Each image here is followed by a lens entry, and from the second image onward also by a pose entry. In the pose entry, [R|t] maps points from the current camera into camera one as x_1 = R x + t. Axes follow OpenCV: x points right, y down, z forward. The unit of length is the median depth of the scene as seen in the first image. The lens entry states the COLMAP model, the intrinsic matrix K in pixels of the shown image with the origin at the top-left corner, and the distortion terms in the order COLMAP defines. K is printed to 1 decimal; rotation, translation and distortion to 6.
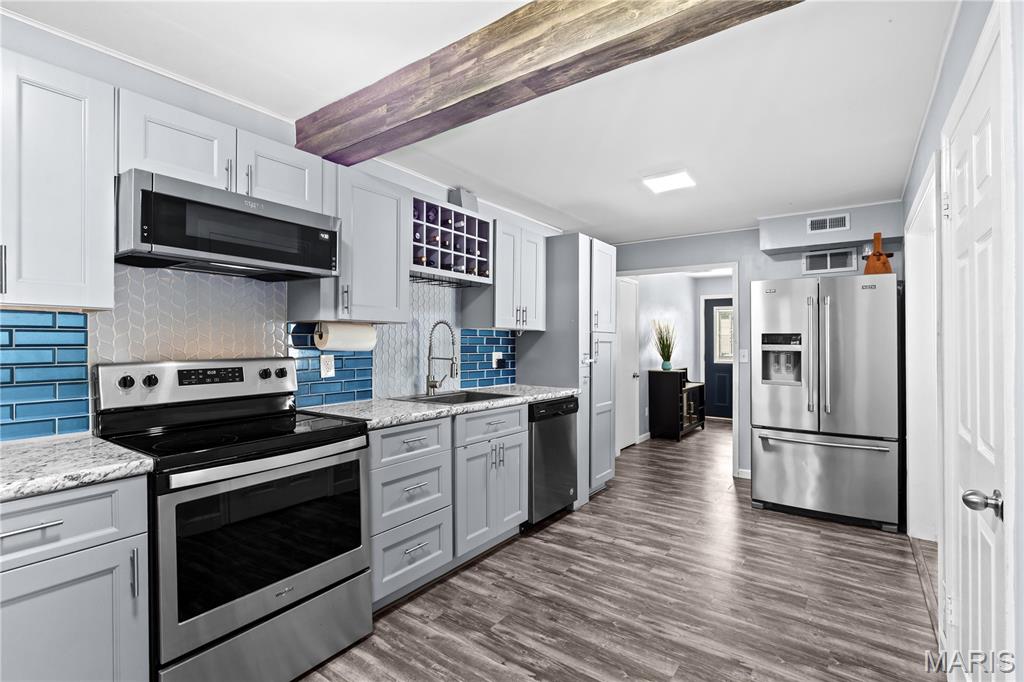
lens RADIAL K [[477.0, 0, 514.5], [0, 477.0, 337.4], [0, 0, 1]] dist [0.001241, -0.000280]
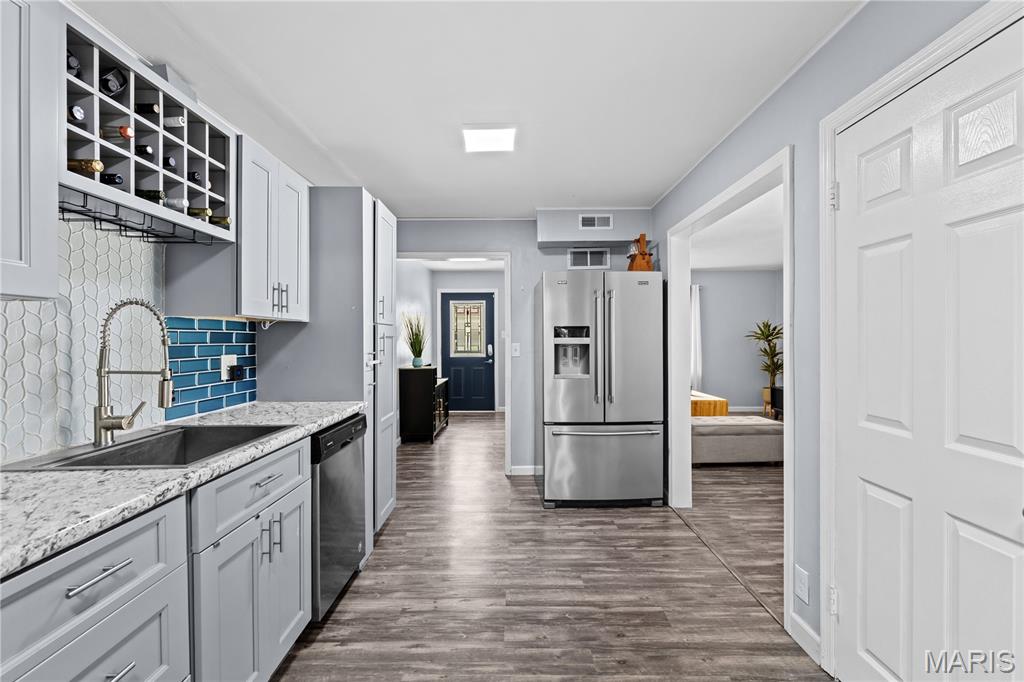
lens RADIAL K [[467.3, 0, 516.2], [0, 467.3, 334.7], [0, 0, 1]] dist [0.000437, -0.001212]
pose [[0.809909, -0.008559, 0.586494, -0.107814], [0.005491, 0.999960, 0.007010, 0.002069], [-0.586530, -0.002457, 0.809924, 0.325395]]
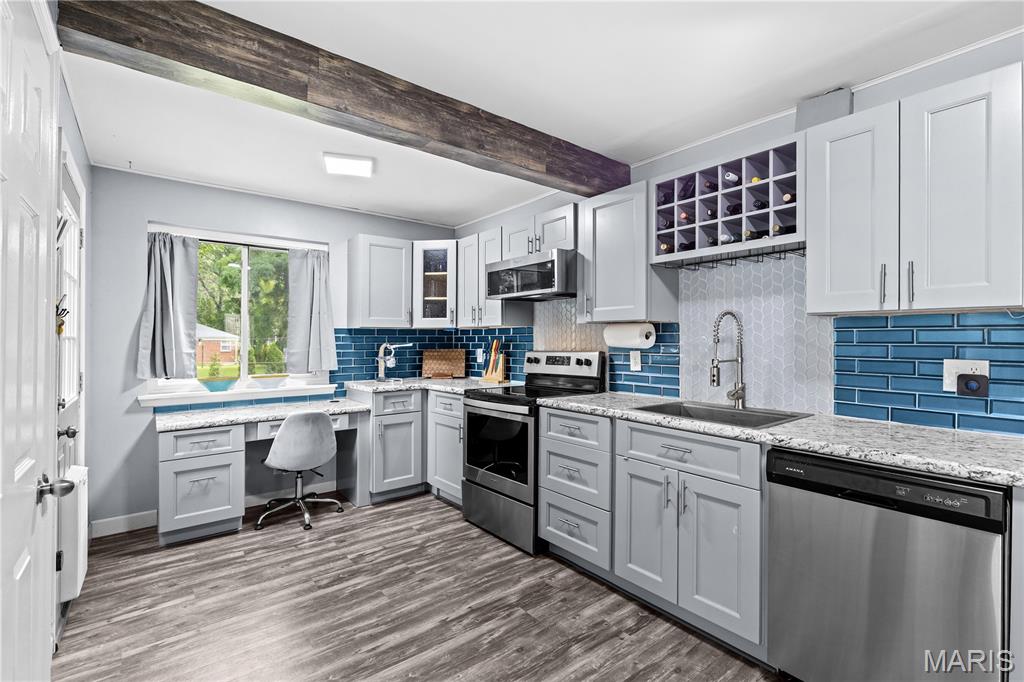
lens RADIAL K [[467.3, 0, 516.2], [0, 467.3, 334.7], [0, 0, 1]] dist [0.000437, -0.001212]
pose [[-0.270211, -0.017026, -0.962651, 0.630693], [0.007070, 0.999782, -0.019668, 0.013787], [0.962775, -0.012120, -0.270032, 0.835659]]
